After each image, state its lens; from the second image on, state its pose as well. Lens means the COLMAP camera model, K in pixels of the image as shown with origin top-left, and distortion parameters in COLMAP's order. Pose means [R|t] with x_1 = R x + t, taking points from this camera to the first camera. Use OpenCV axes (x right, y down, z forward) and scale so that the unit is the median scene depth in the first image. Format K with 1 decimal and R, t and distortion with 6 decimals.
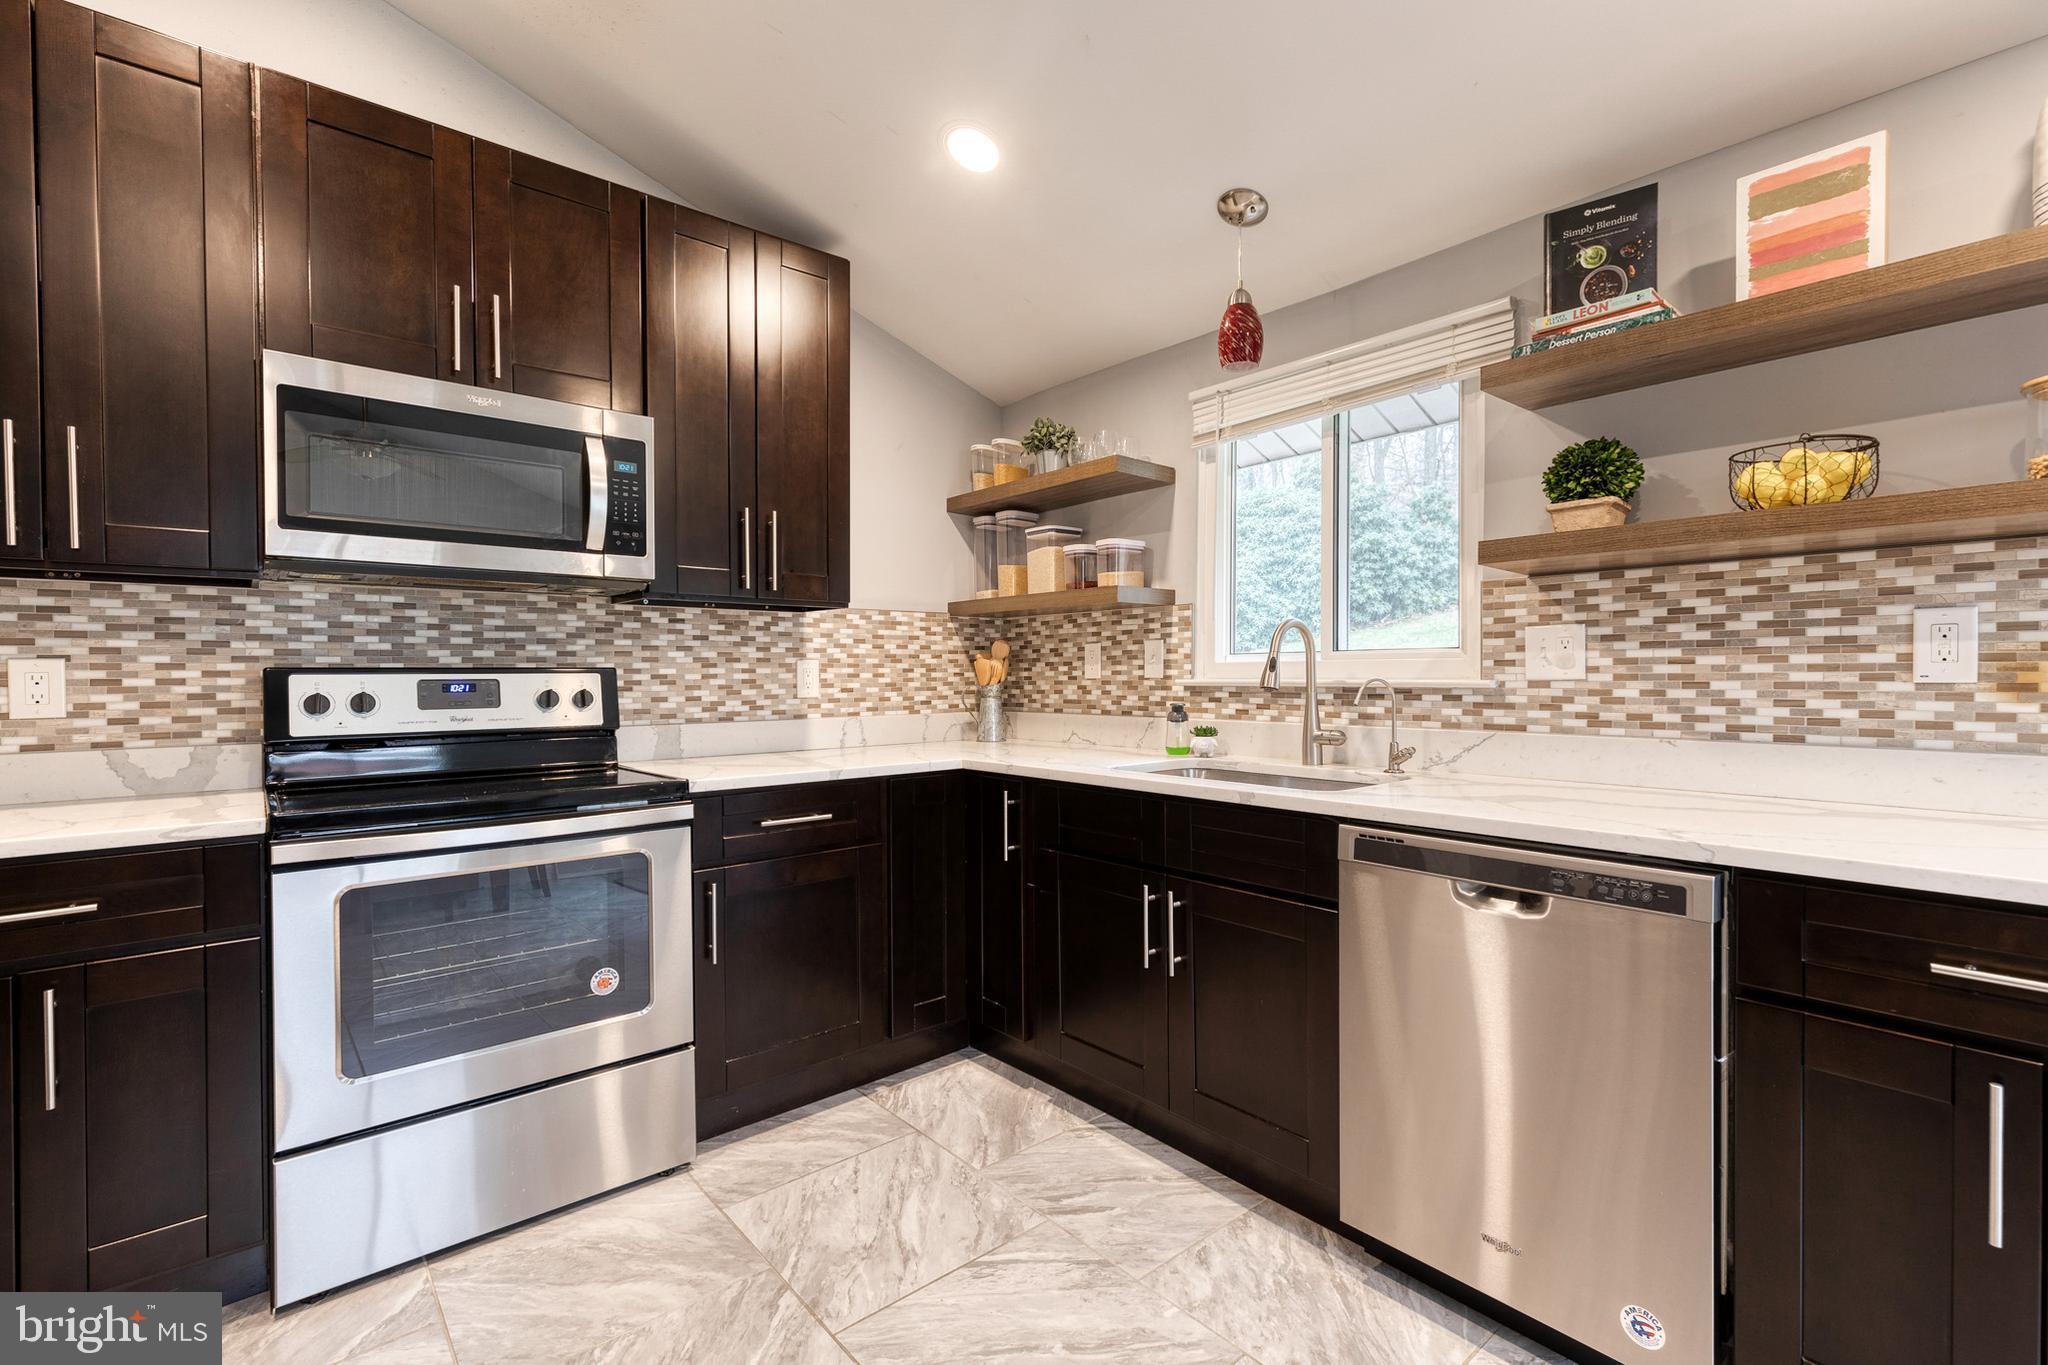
lens RADIAL K [[913.9, 0, 1044.9], [0, 913.9, 682.4], [0, 0, 1]] dist [0.002493, -0.000773]
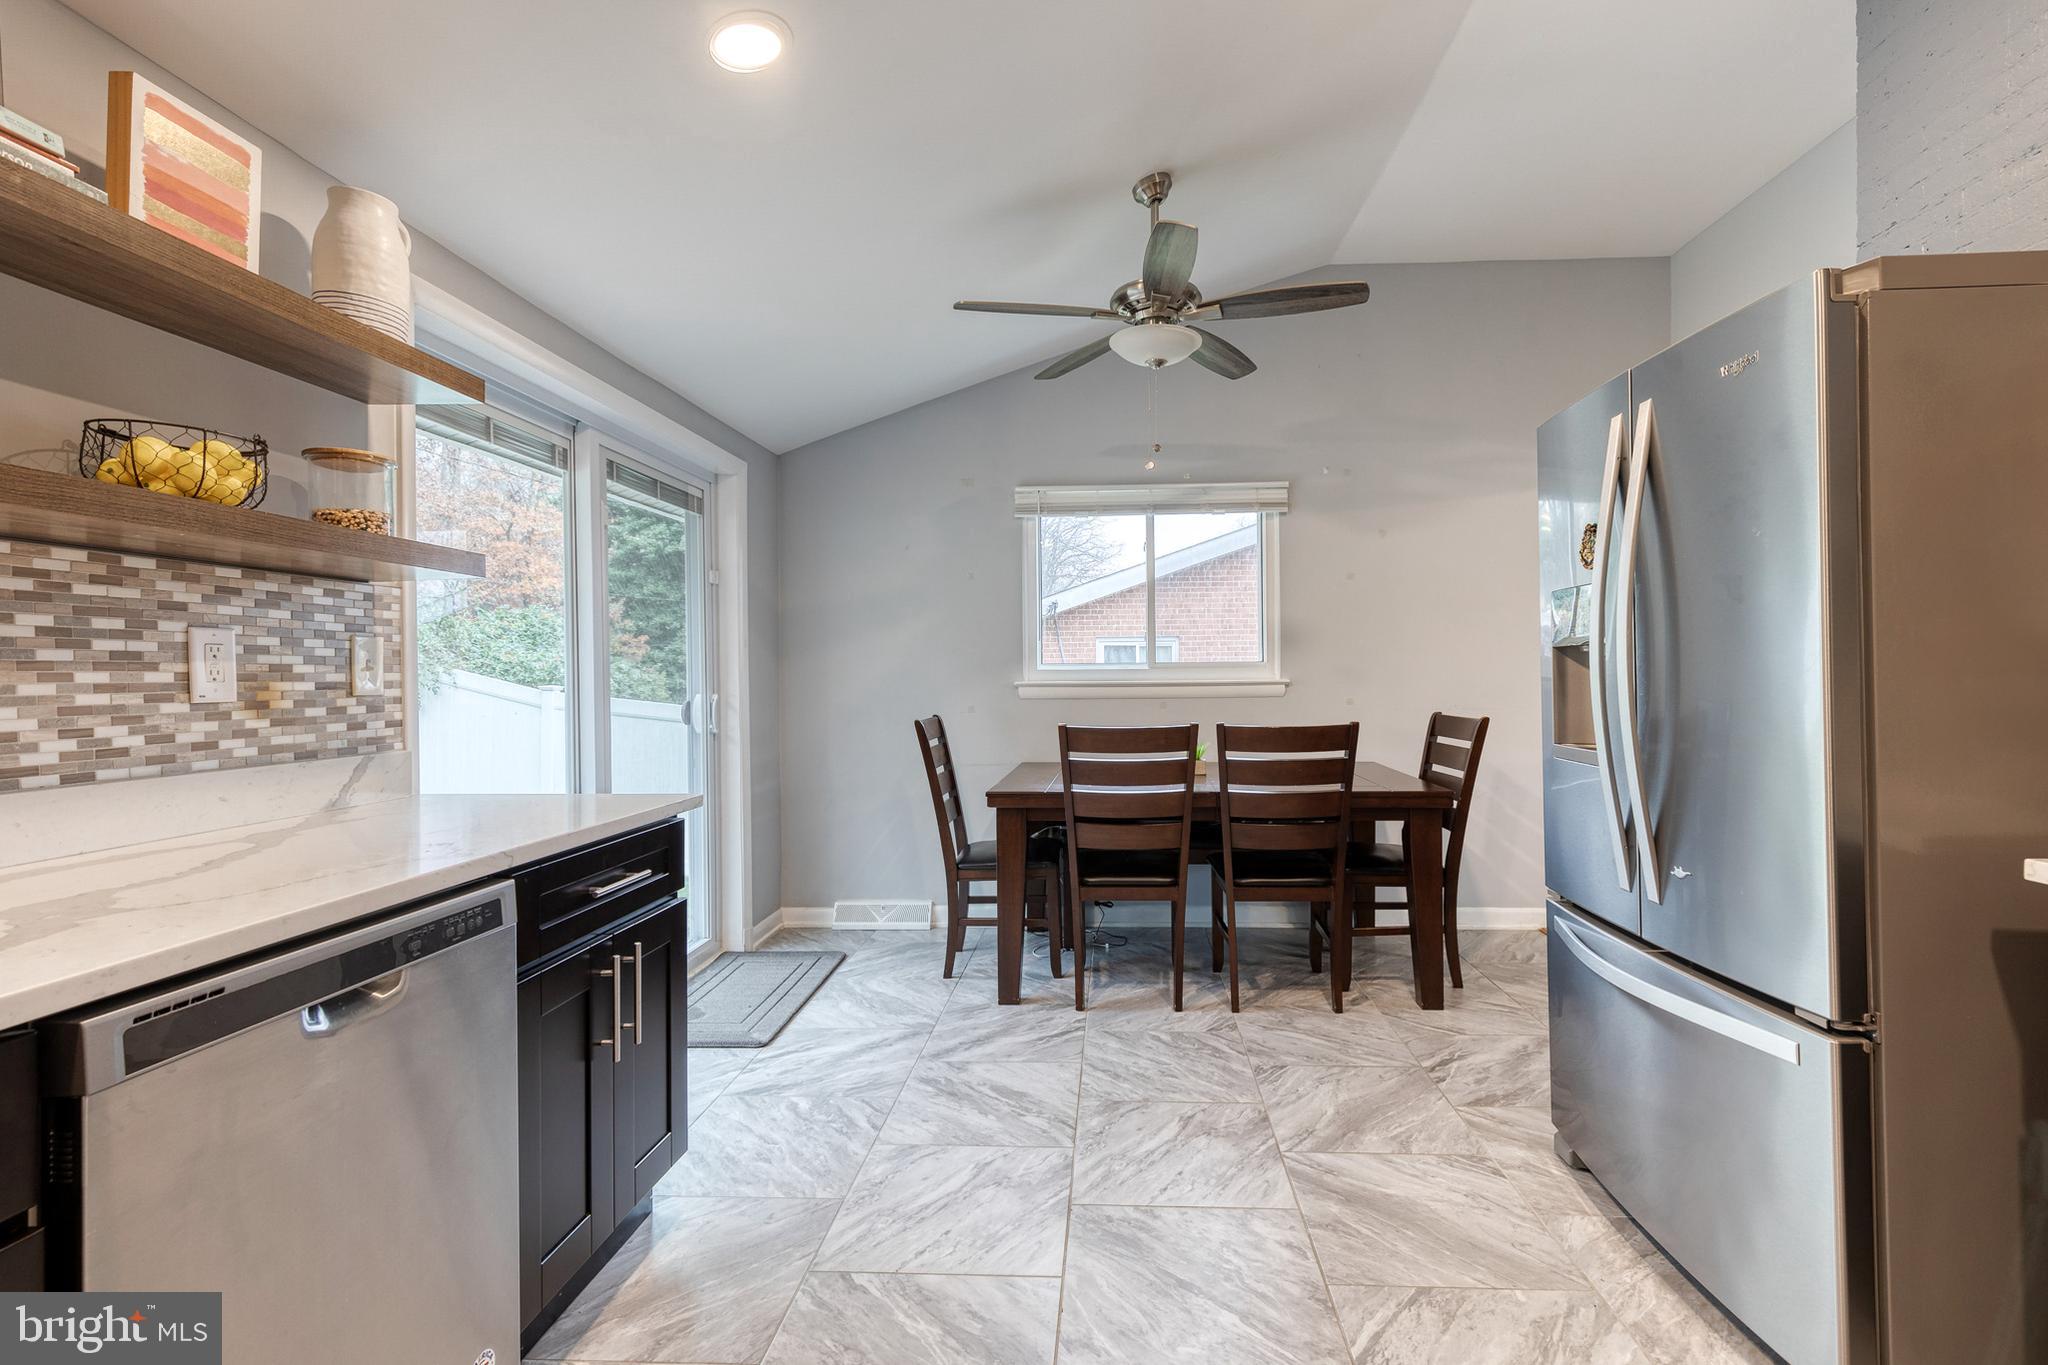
lens RADIAL K [[936.5, 0, 1080.8], [0, 936.5, 675.0], [0, 0, 1]] dist [0.004563, -0.000263]
pose [[-0.726120, 0.011845, 0.687466, -0.343406], [0.020344, 0.999784, 0.004262, -0.012240], [-0.687267, 0.017081, -0.726204, 0.903072]]
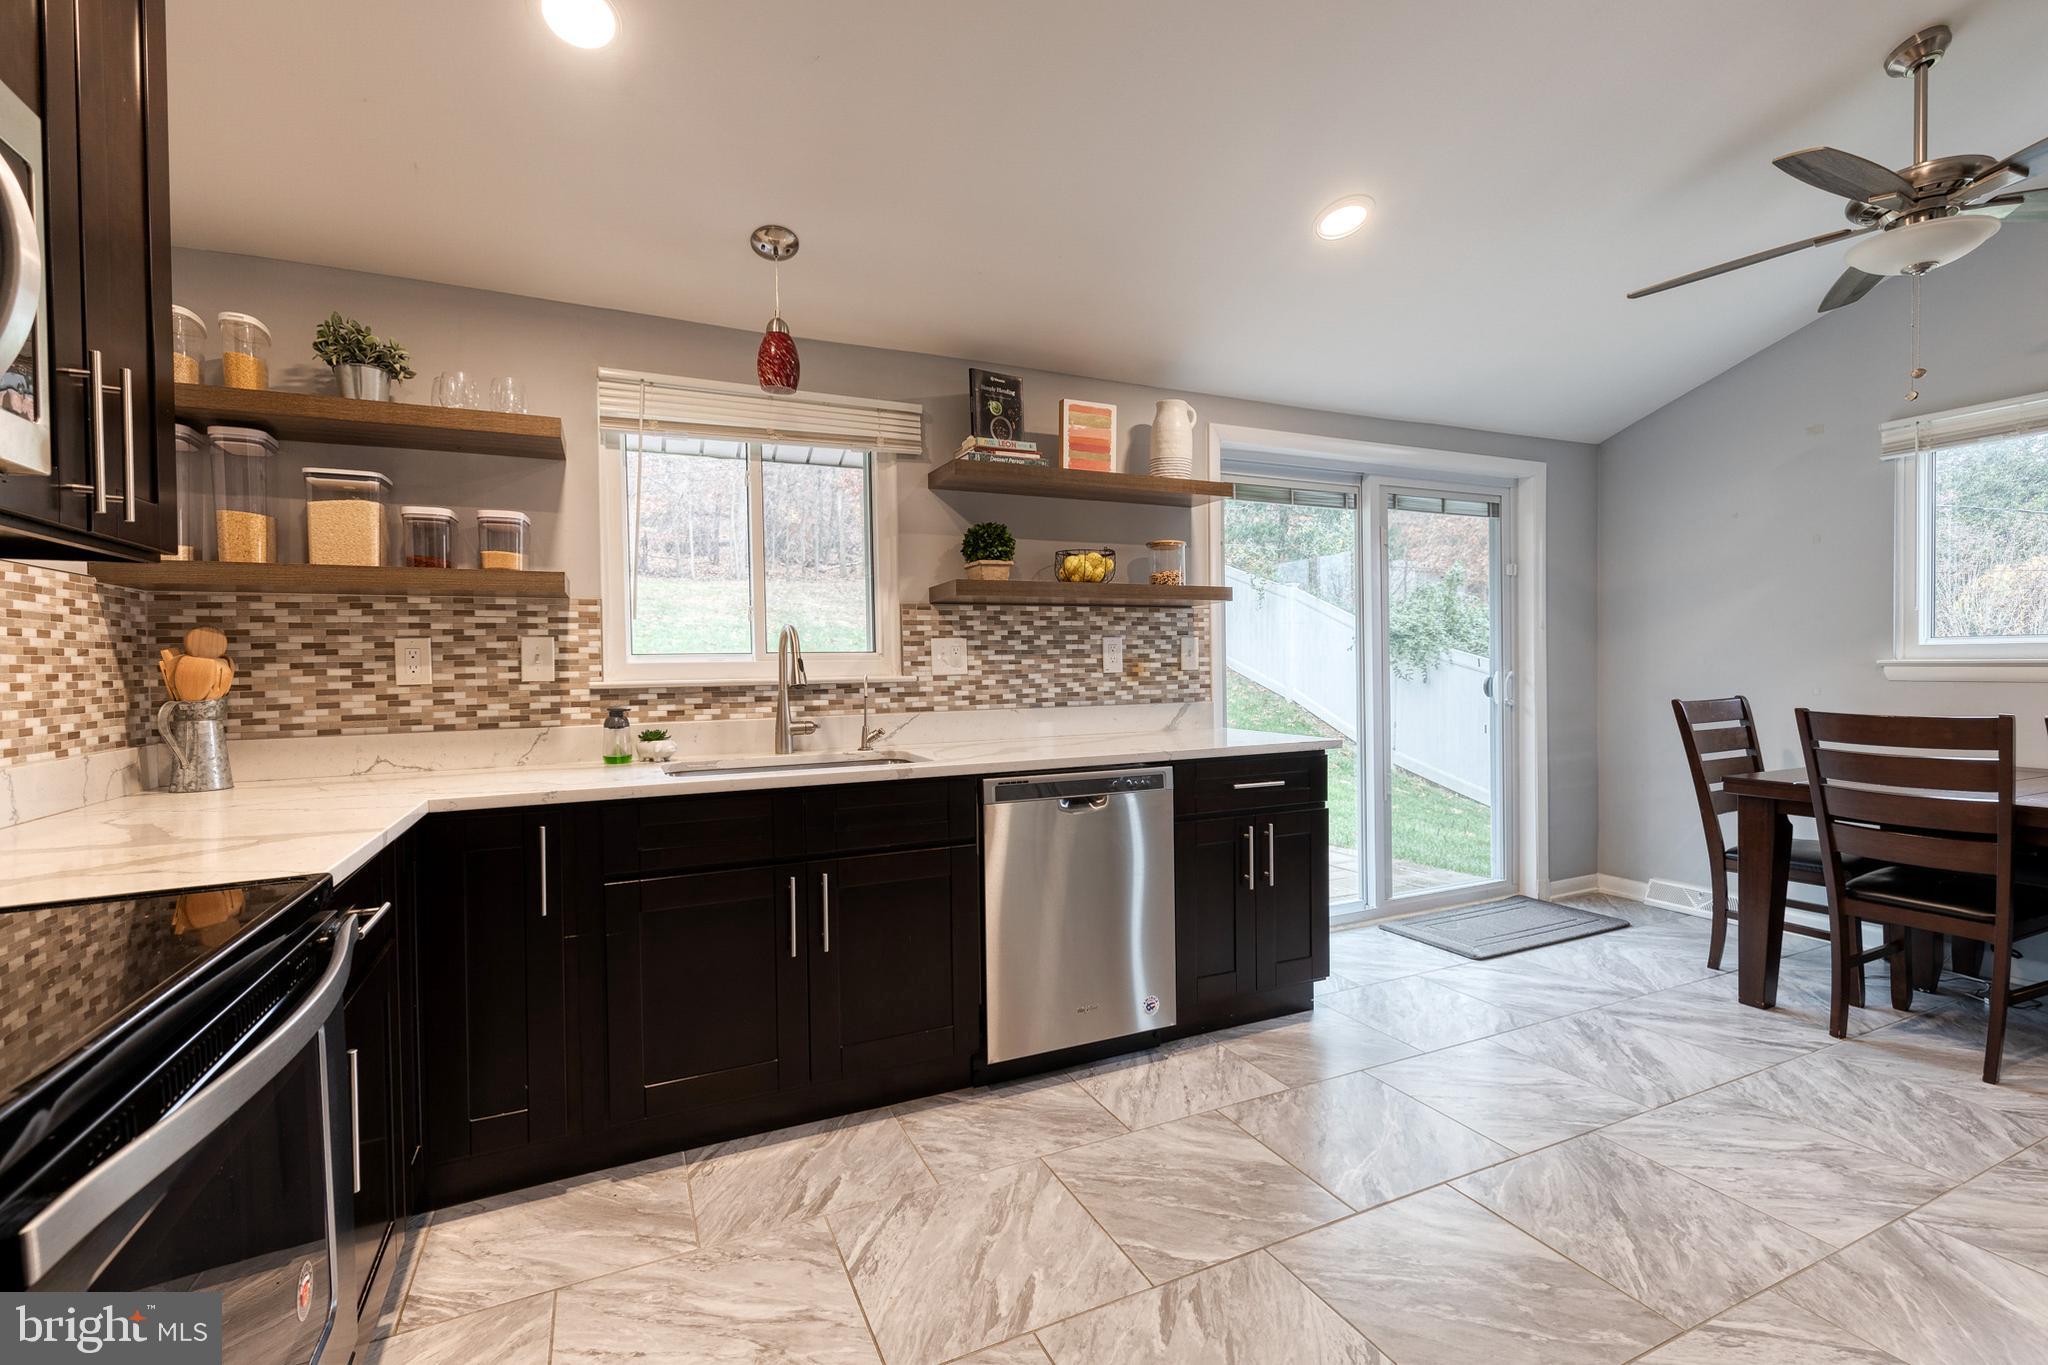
lens RADIAL K [[913.9, 0, 1044.9], [0, 913.9, 682.4], [0, 0, 1]] dist [0.002493, -0.000773]
pose [[0.264646, -0.017638, 0.964184, -0.893471], [0.023149, 0.999661, 0.011933, -0.005008], [-0.964068, 0.019162, 0.264965, 0.490514]]
